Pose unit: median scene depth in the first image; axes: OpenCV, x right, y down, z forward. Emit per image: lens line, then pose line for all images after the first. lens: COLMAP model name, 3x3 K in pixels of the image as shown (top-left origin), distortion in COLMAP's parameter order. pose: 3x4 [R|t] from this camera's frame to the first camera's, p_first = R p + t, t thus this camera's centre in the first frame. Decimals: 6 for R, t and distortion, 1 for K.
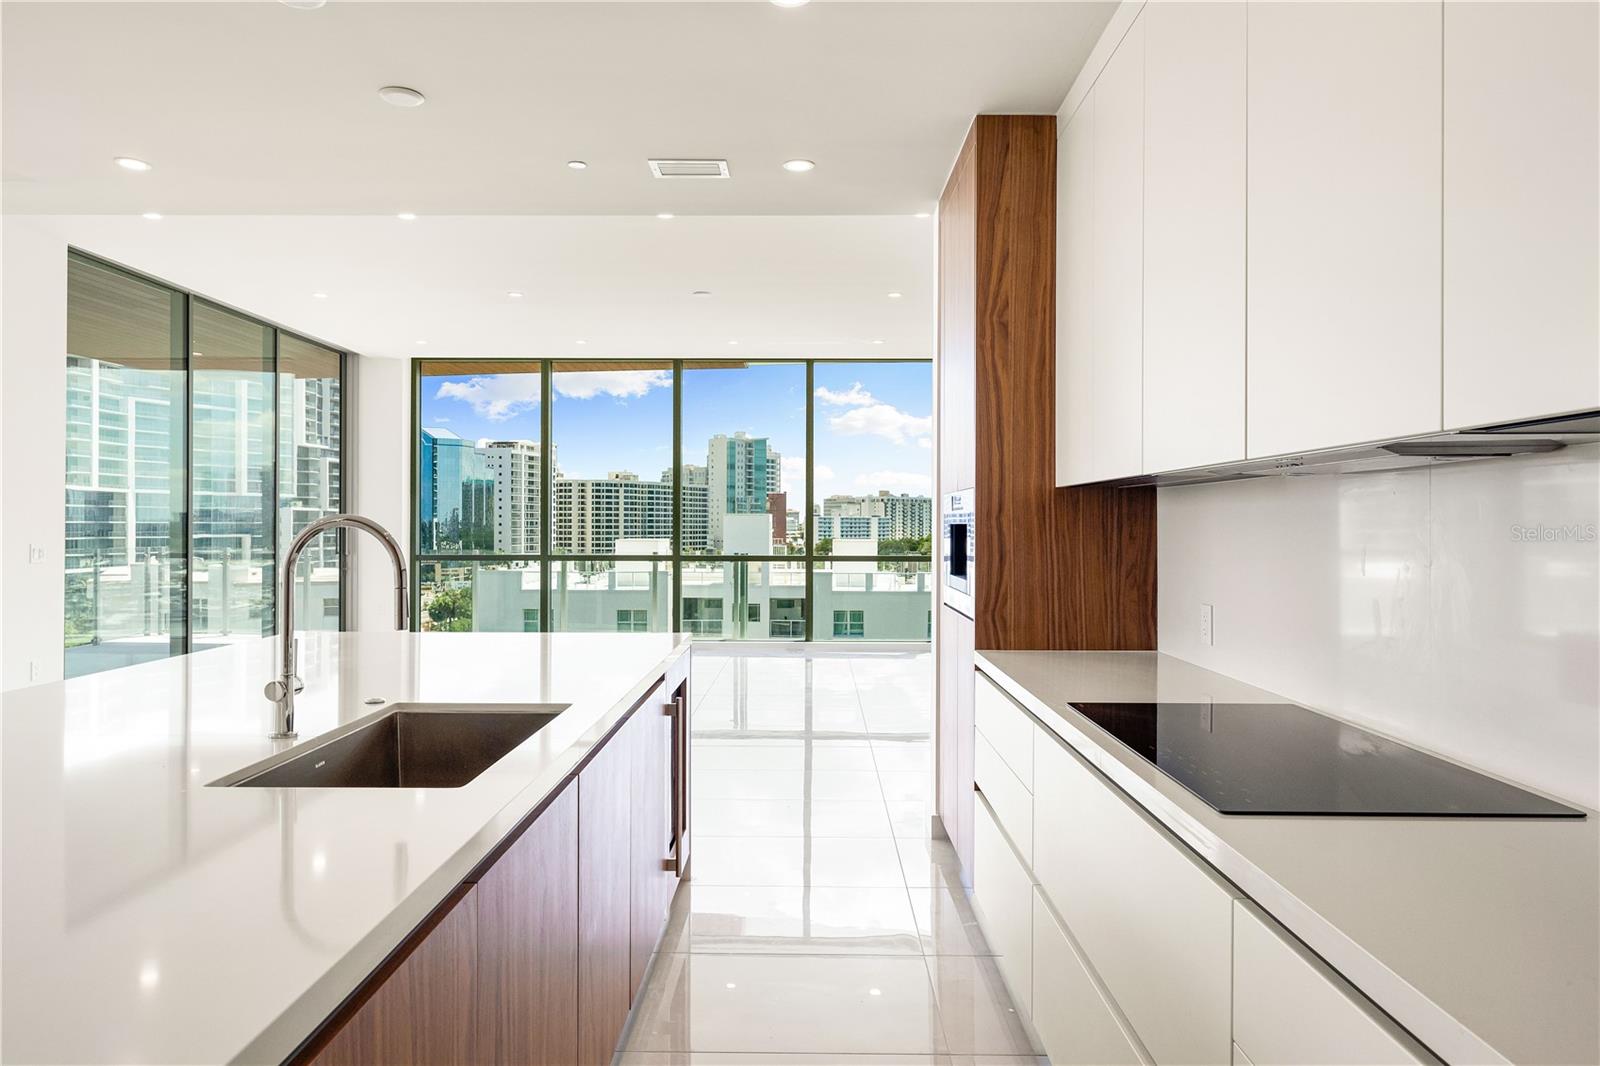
lens RADIAL K [[1014.6, 0, 792.2], [0, 1014.6, 528.9], [0, 0, 1]] dist [0.005173, 0.003605]
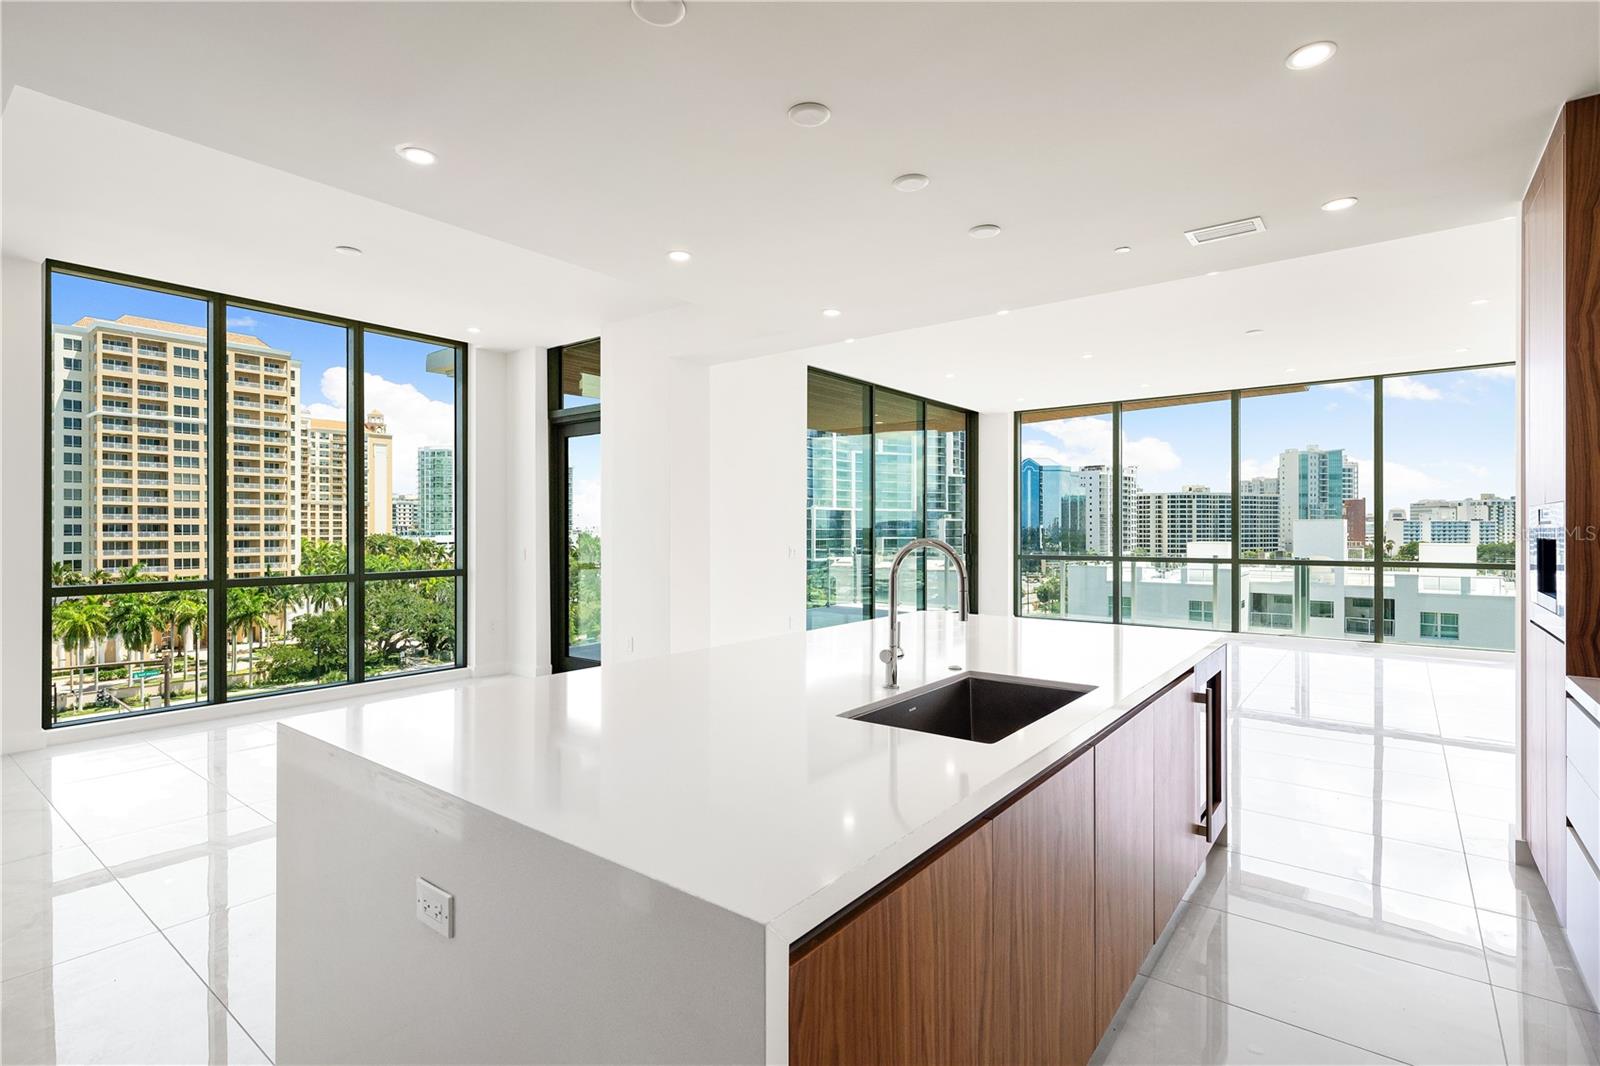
lens RADIAL K [[759.4, 0, 802.5], [0, 759.4, 528.7], [0, 0, 1]] dist [0.002562, -0.000318]
pose [[0.800259, -0.004965, -0.599634, 0.015440], [0.001628, 0.999980, -0.006107, -0.004916], [0.599652, 0.003911, 0.800251, 0.007690]]
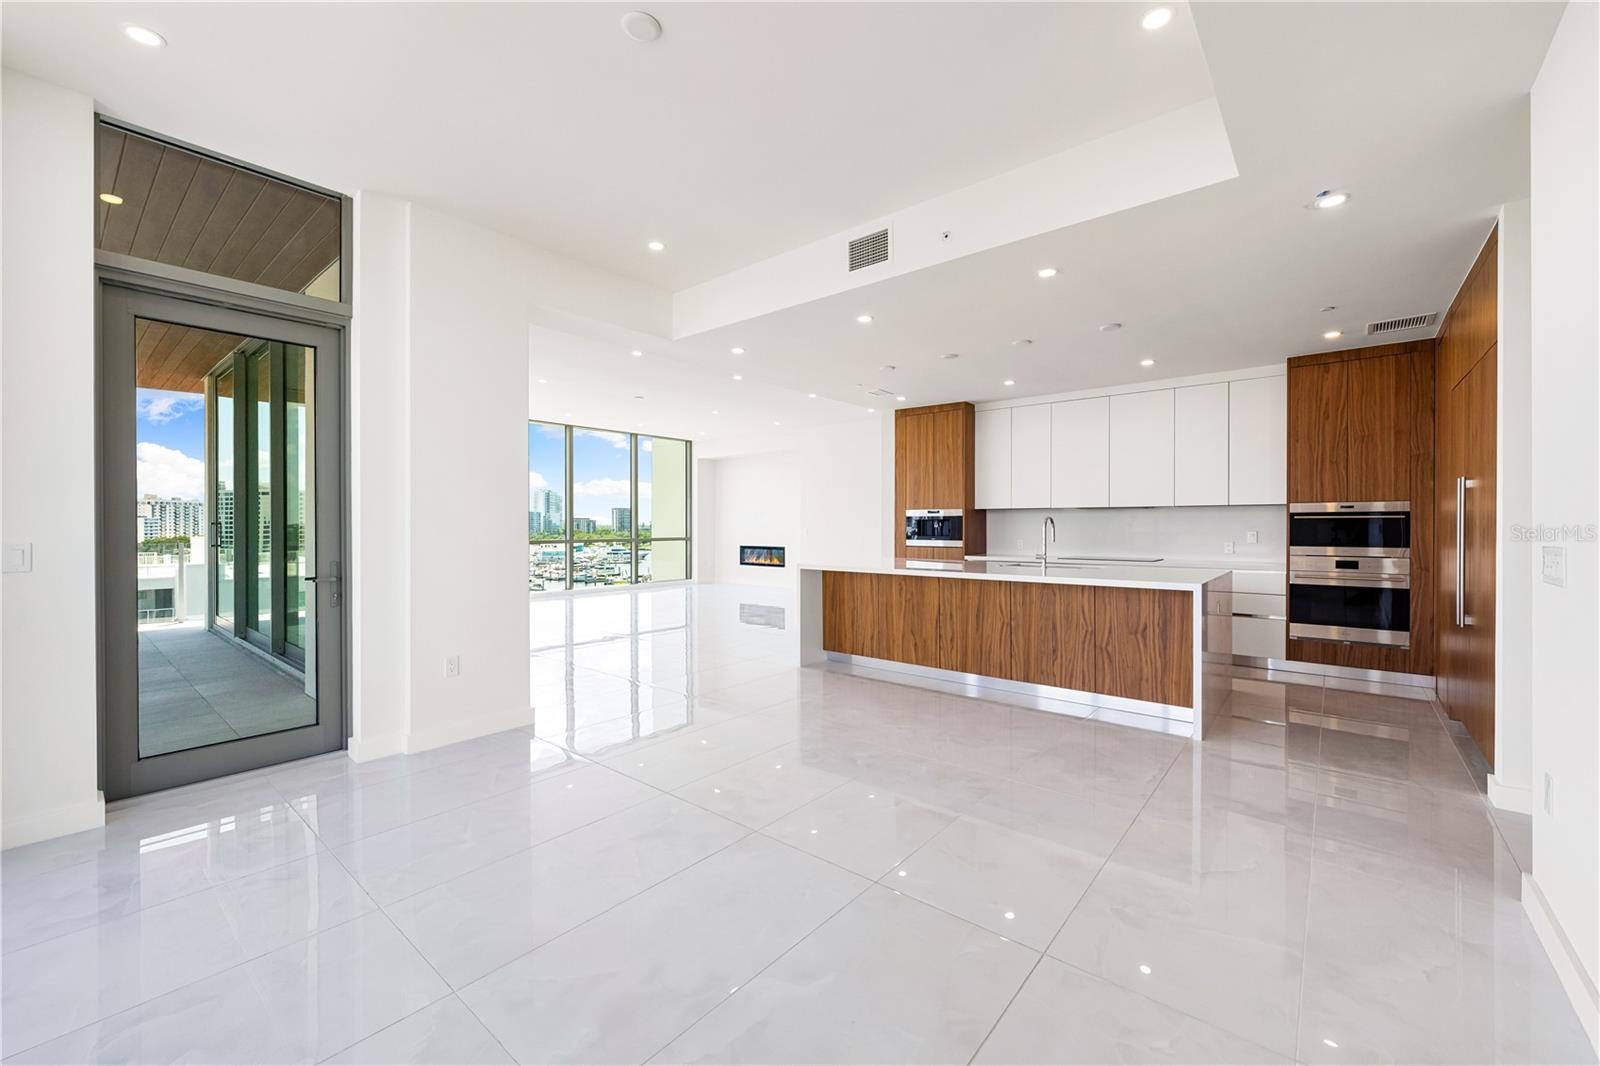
lens RADIAL K [[649.4, 0, 796.9], [0, 649.4, 529.5], [0, 0, 1]] dist [-0.002699, -0.000157]
pose [[0.630967, -0.008330, 0.775765, -0.747419], [0.005172, 0.999965, 0.006530, 0.004990], [-0.775793, -0.000108, 0.630988, 0.017997]]
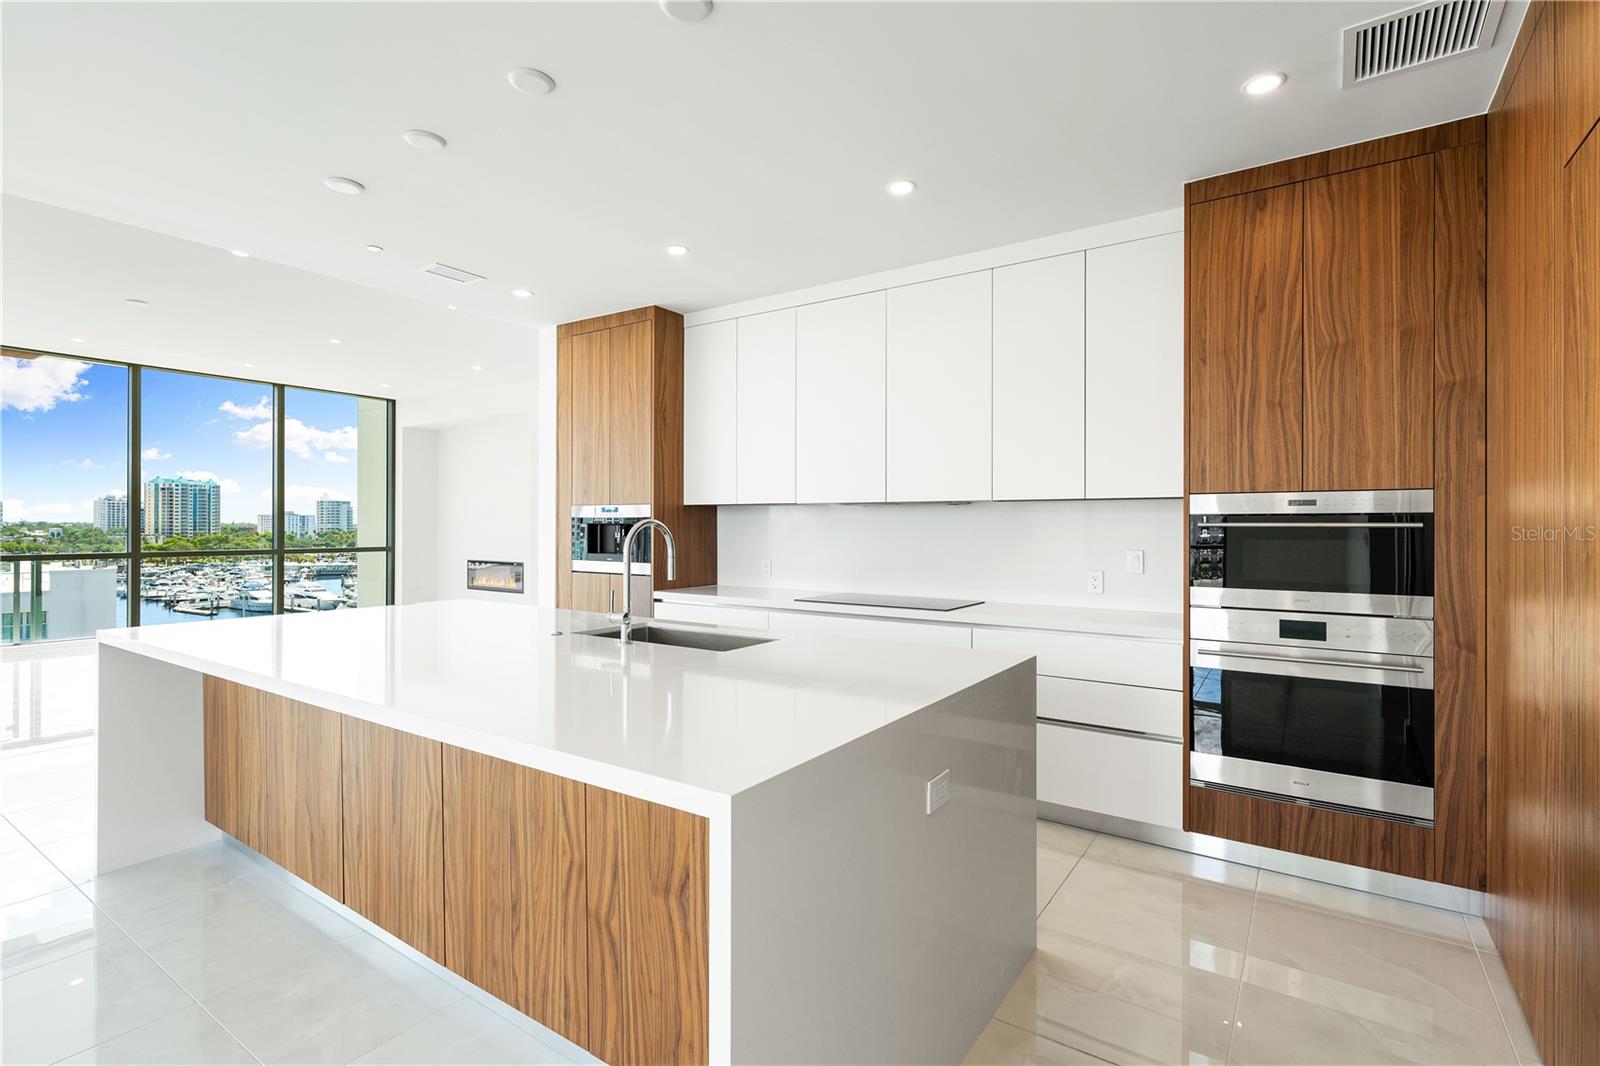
lens RADIAL K [[759.4, 0, 804.8], [0, 759.4, 524.9], [0, 0, 1]] dist [0.002562, -0.000318]
pose [[0.550684, -0.001204, 0.834713, -0.327250], [0.002284, 0.999997, -0.000065, -0.000586], [-0.834710, 0.001942, 0.550686, -0.000666]]
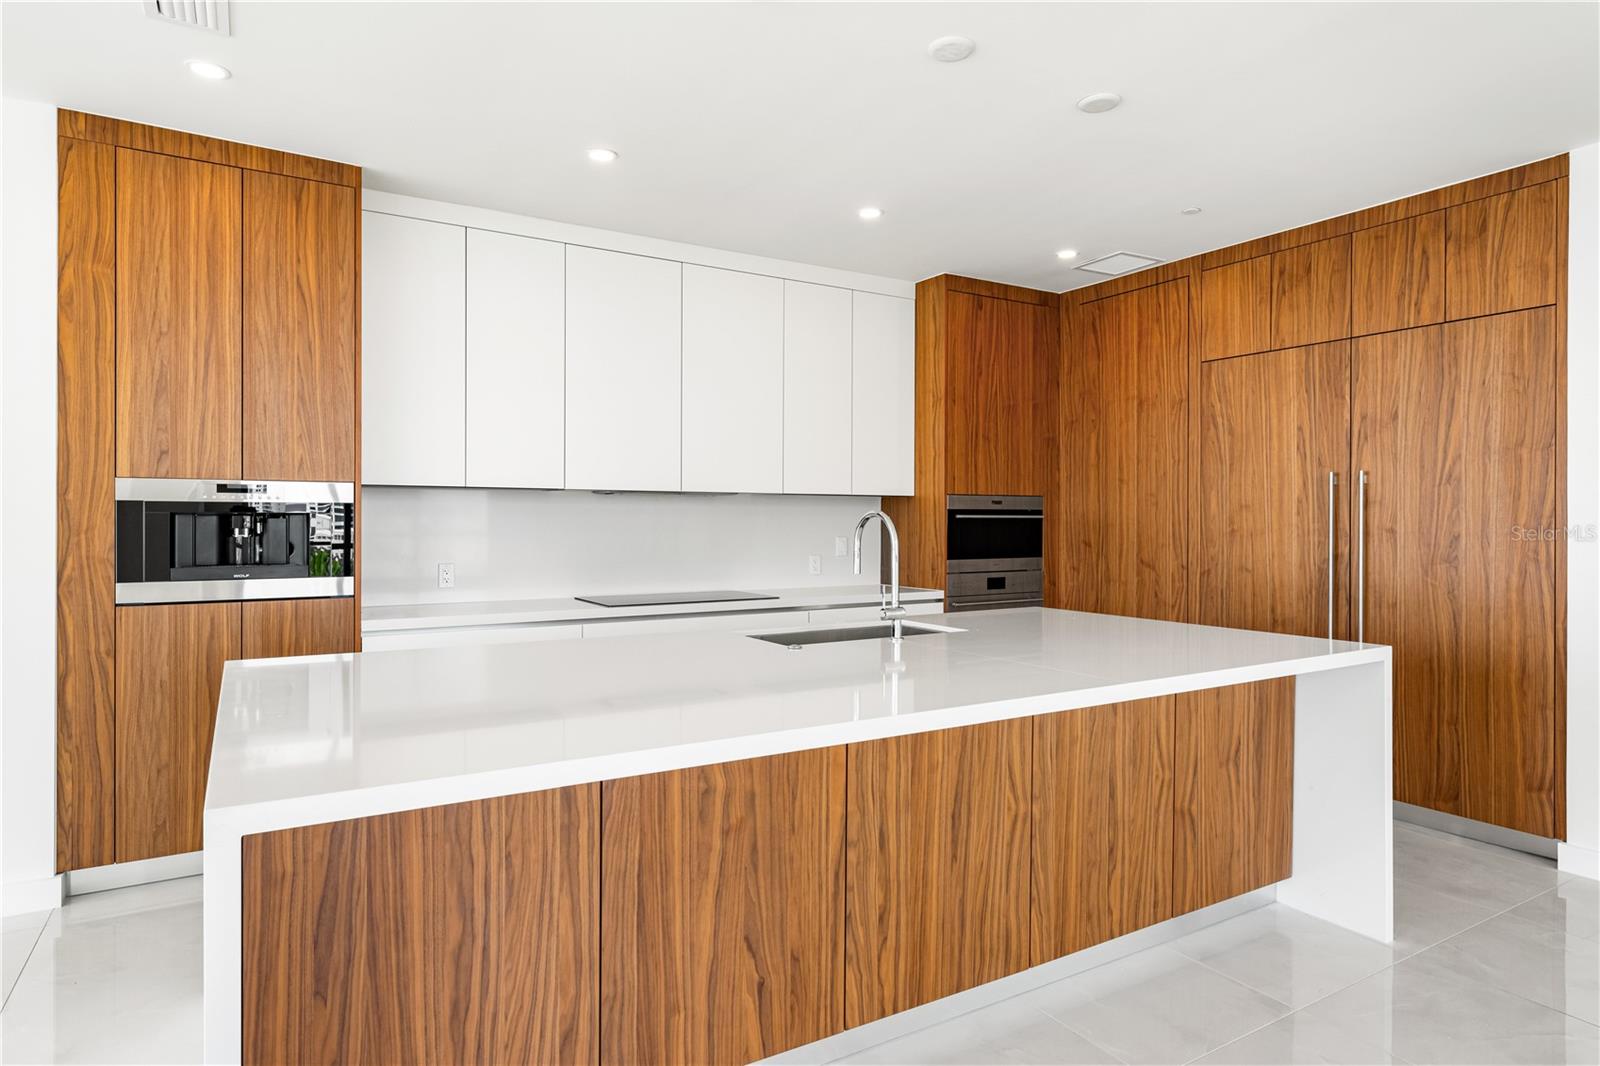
lens RADIAL K [[911.1, 0, 807.3], [0, 911.1, 525.9], [0, 0, 1]] dist [0.005329, 0.000482]
pose [[-0.535351, -0.010449, 0.844565, -0.390771], [-0.000195, 0.999925, 0.012247, -0.001141], [-0.844630, 0.006392, -0.535313, 0.445158]]
